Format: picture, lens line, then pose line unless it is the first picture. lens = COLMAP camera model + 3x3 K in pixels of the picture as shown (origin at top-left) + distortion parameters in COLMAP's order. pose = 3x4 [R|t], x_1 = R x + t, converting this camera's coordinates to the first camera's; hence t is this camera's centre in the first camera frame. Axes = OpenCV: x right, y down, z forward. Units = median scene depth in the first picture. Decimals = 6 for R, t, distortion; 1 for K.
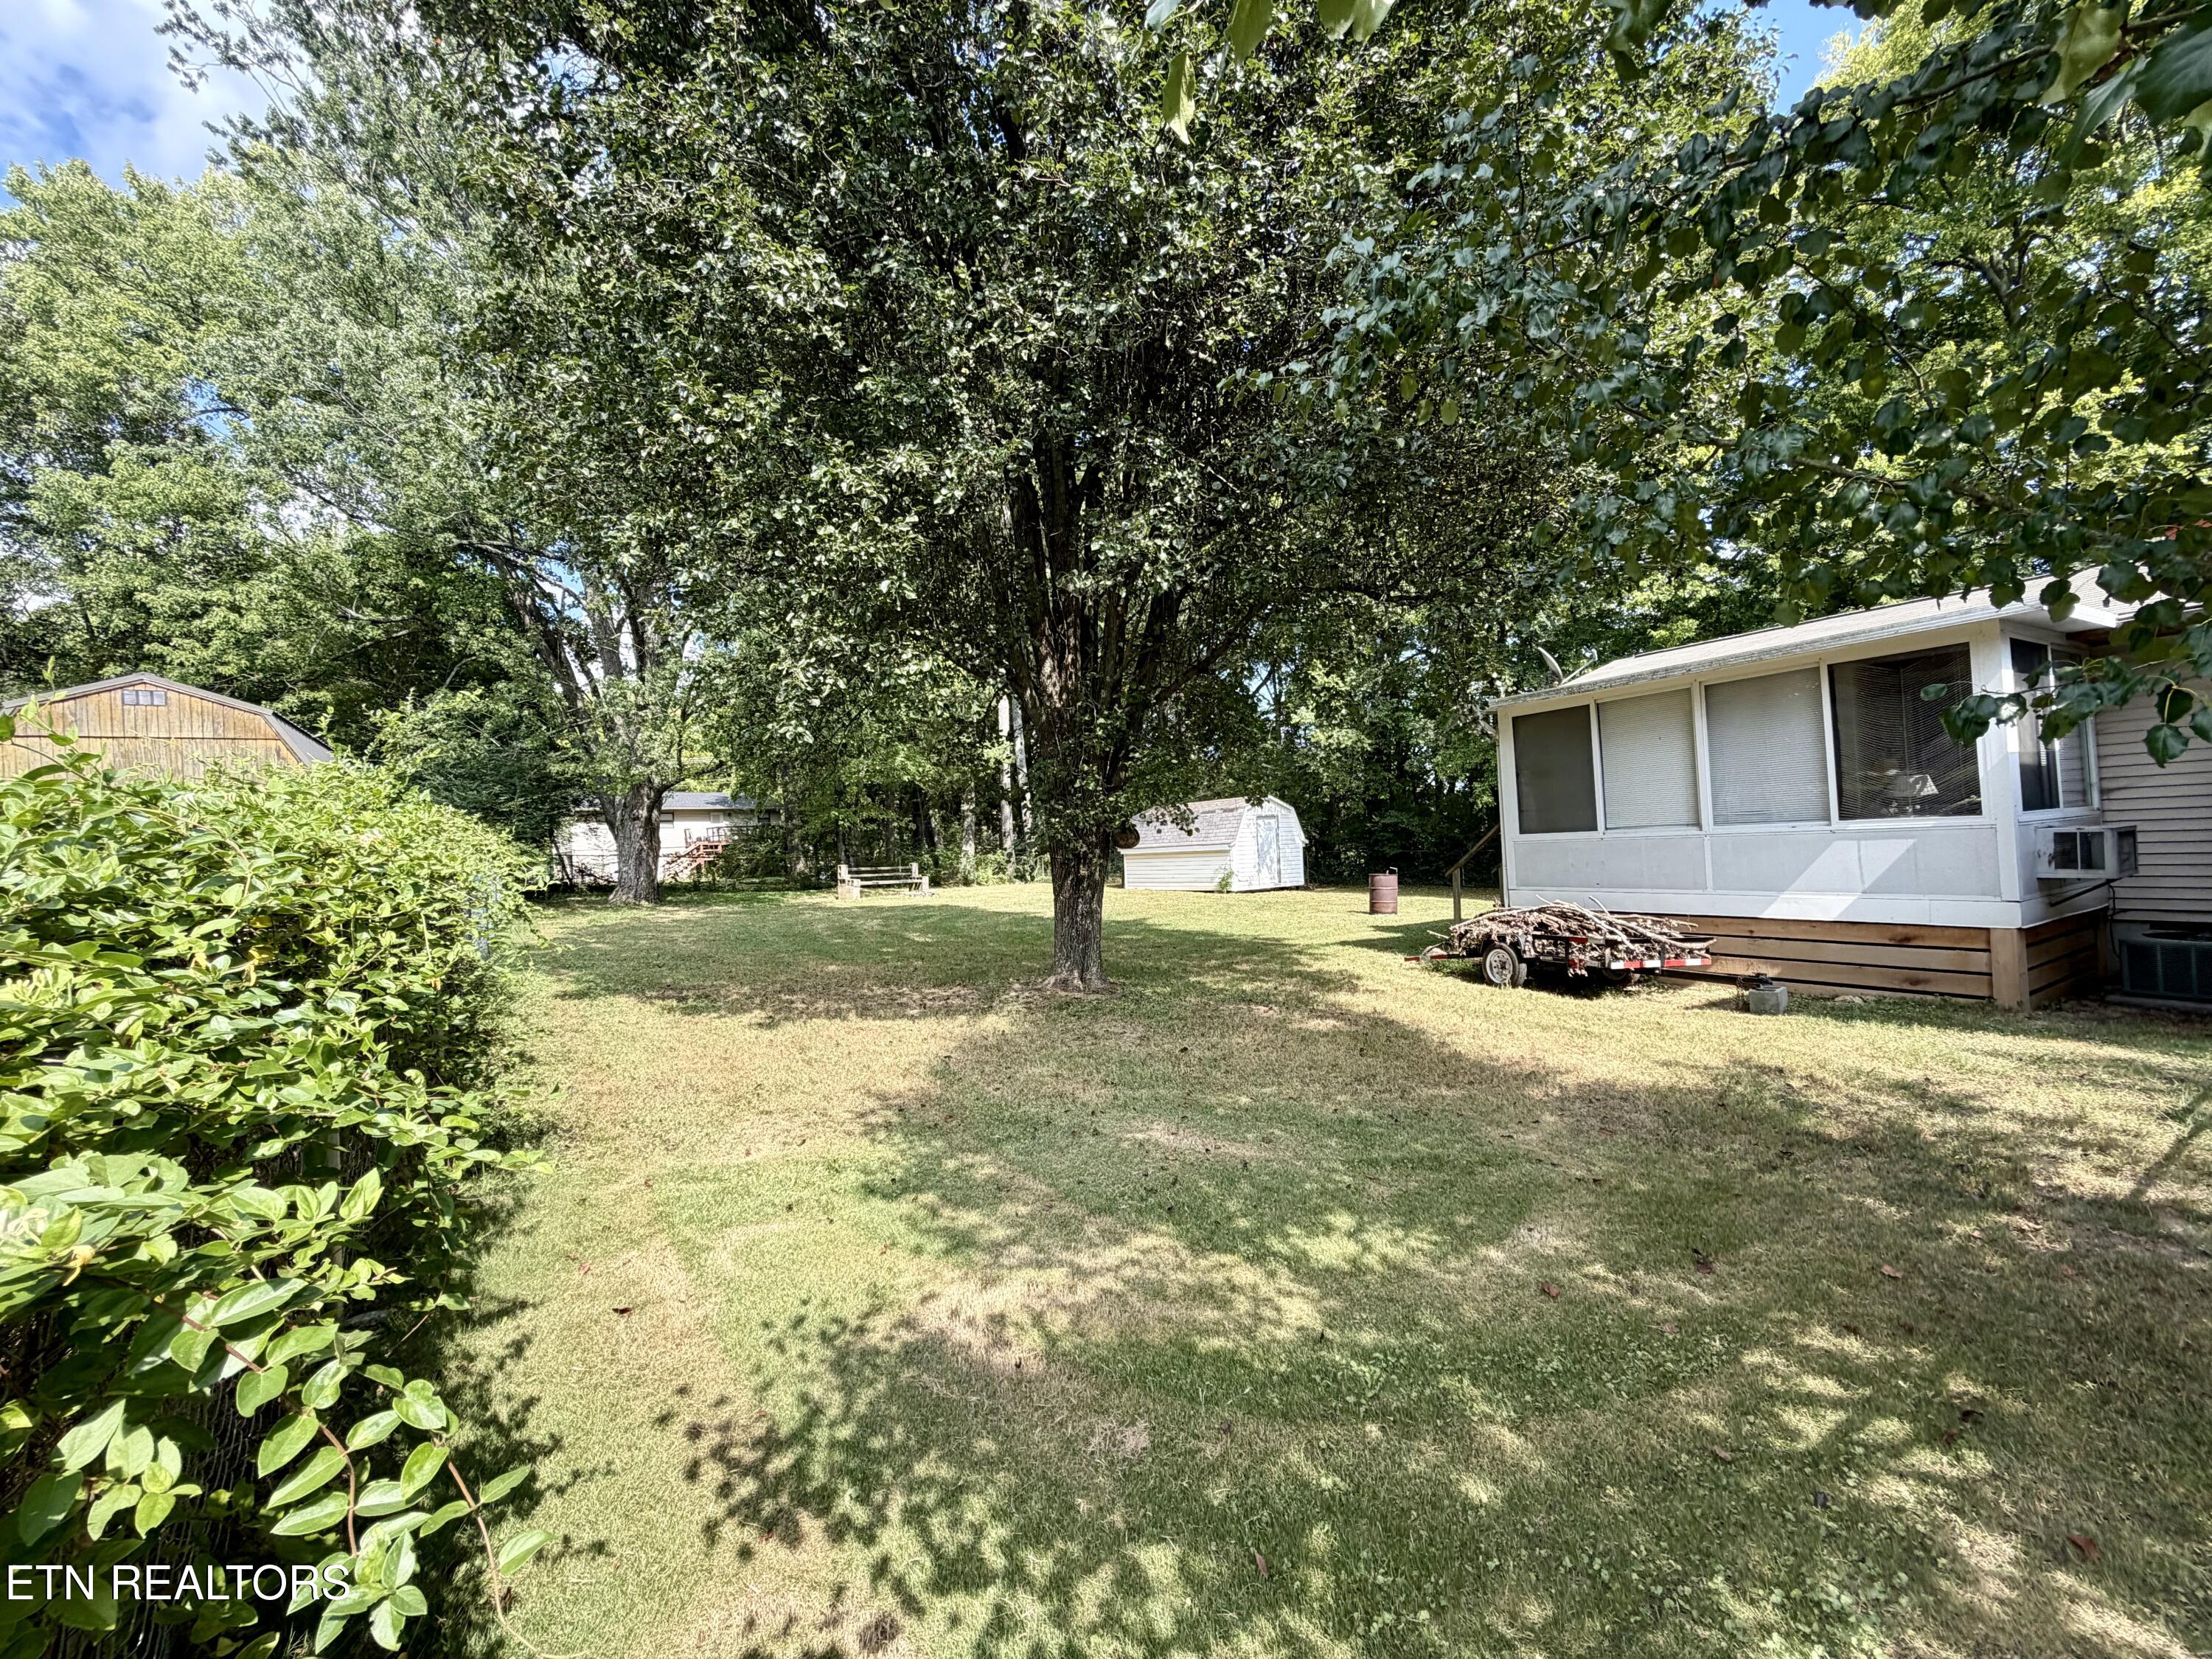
lens RADIAL K [[878.5, 0, 1099.7], [0, 878.5, 833.6], [0, 0, 1]] dist [0.001547, -0.000645]
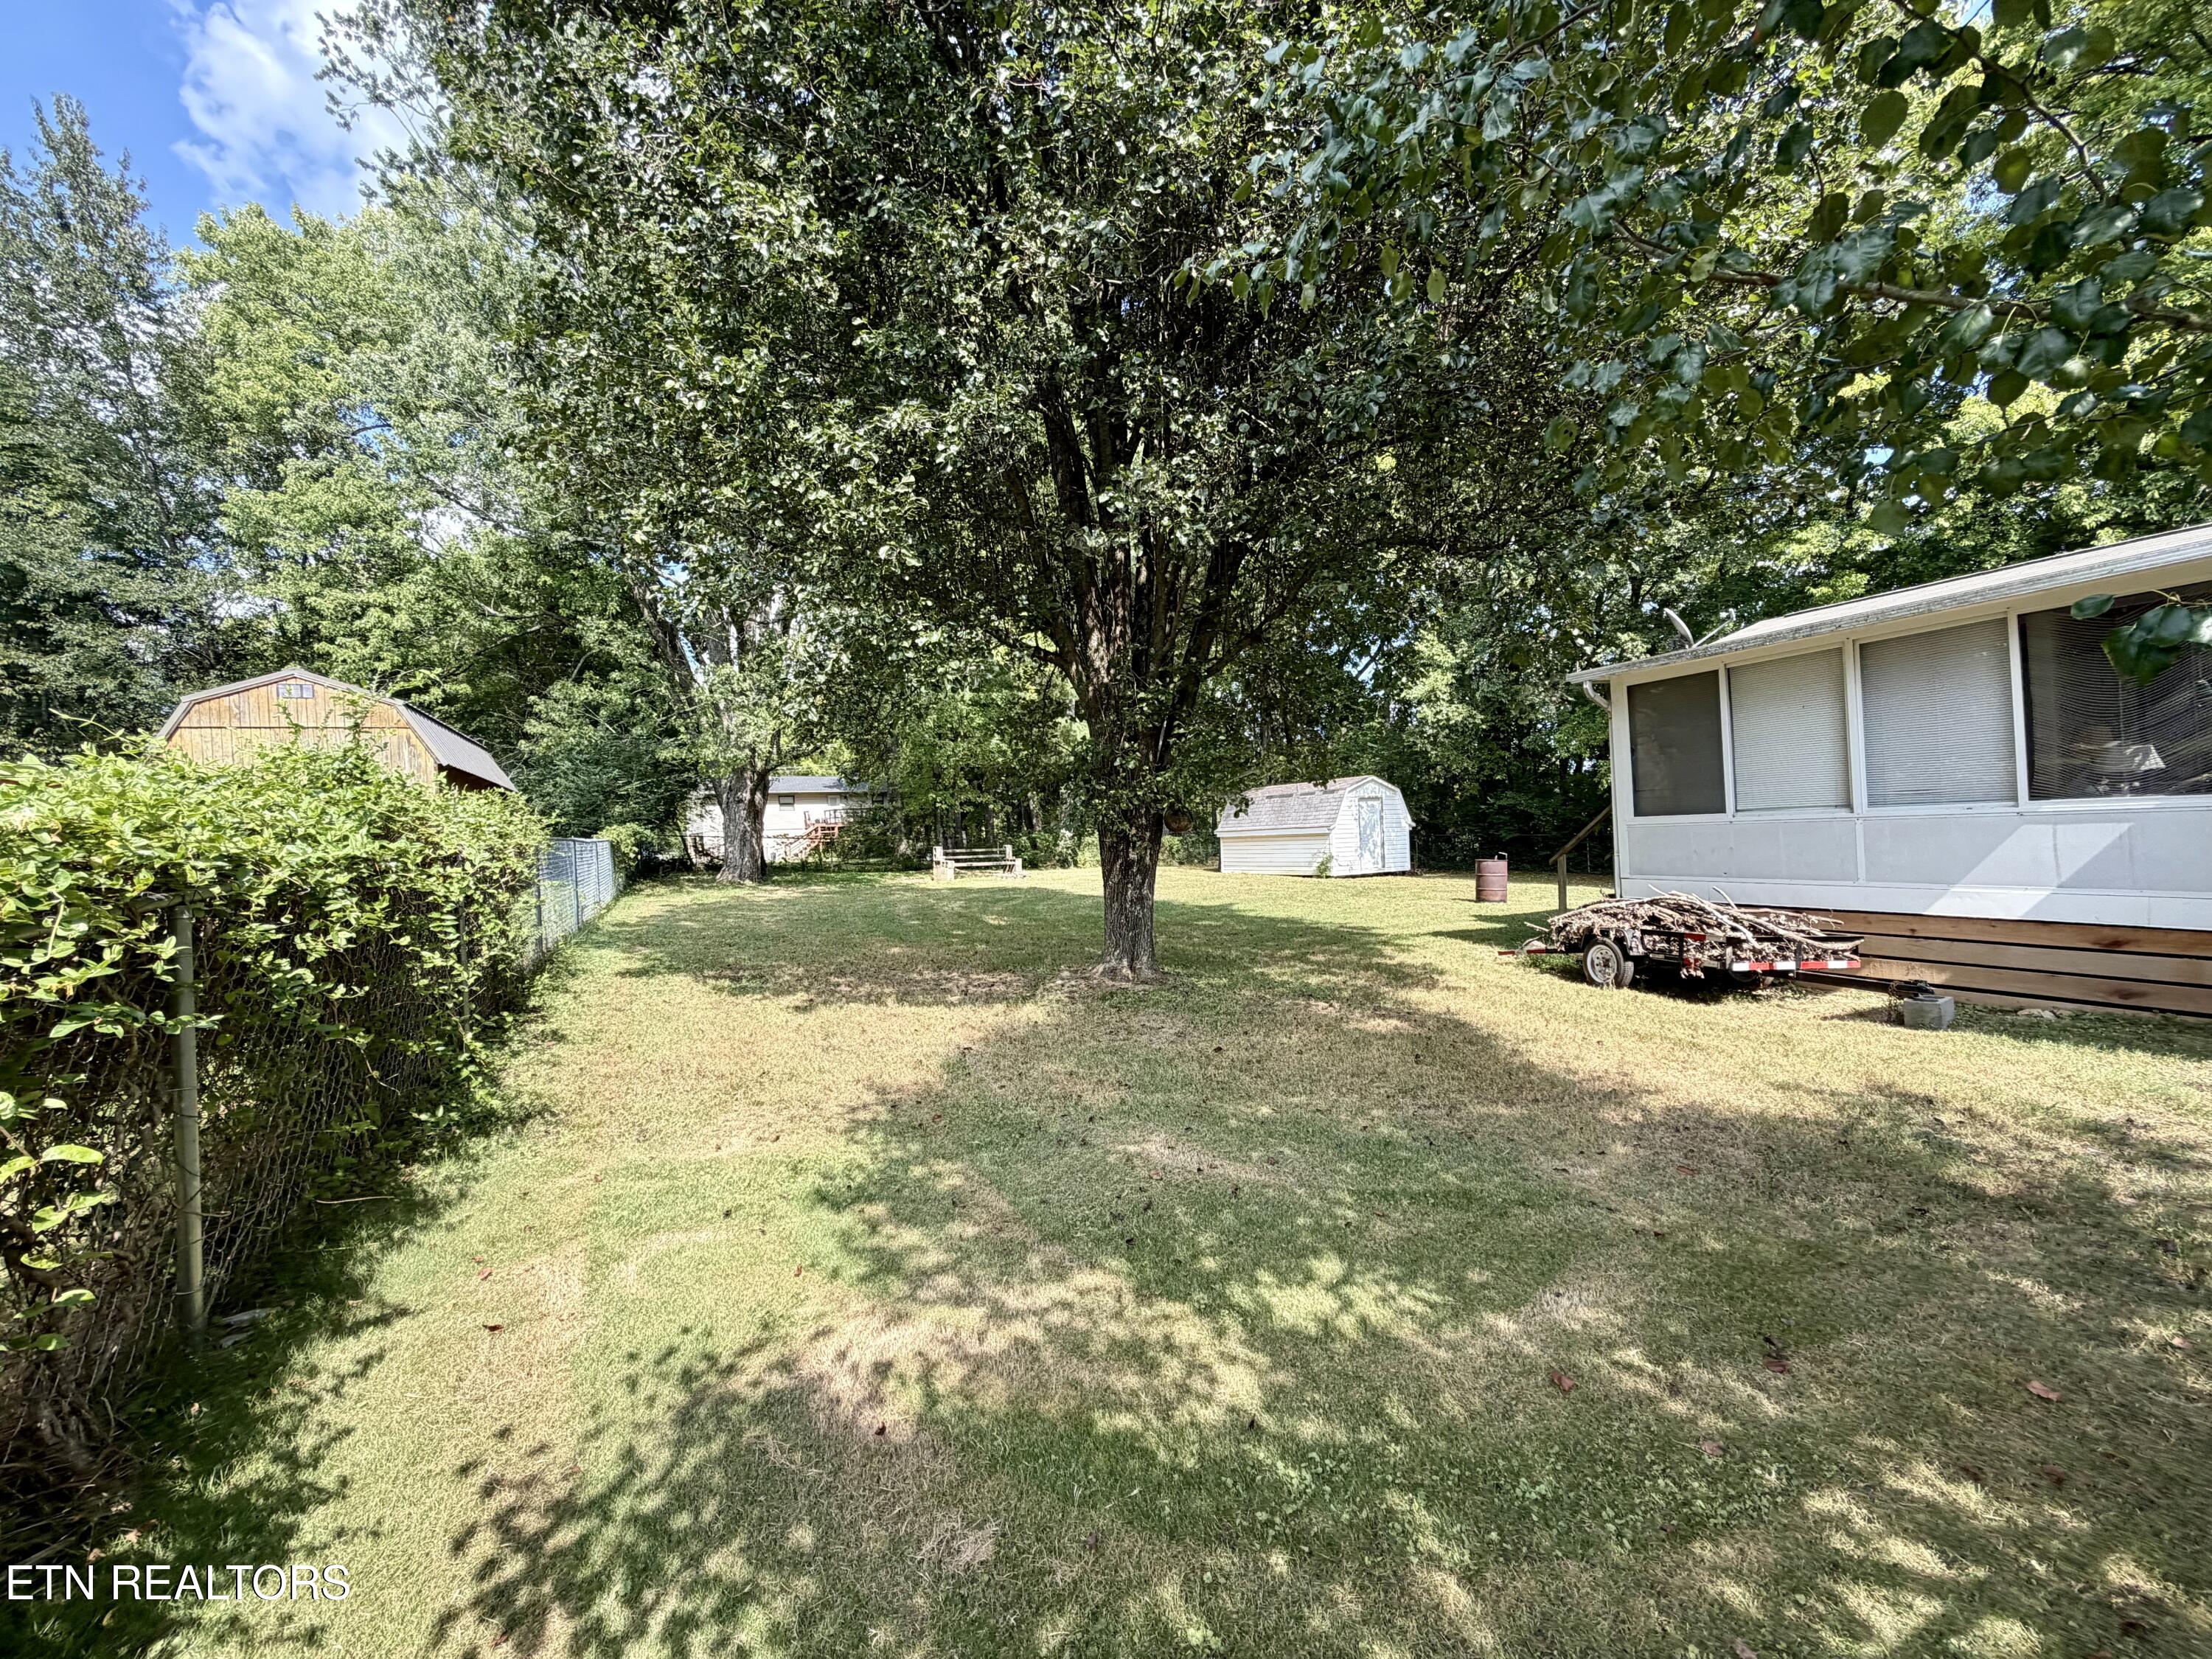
lens RADIAL K [[878.5, 0, 1099.7], [0, 878.5, 833.6], [0, 0, 1]] dist [0.001547, -0.000645]
pose [[0.991979, 0.003263, -0.126362, 0.104957], [-0.000764, 0.999803, 0.019820, 0.001095], [0.126402, -0.019564, 0.991786, 0.085544]]
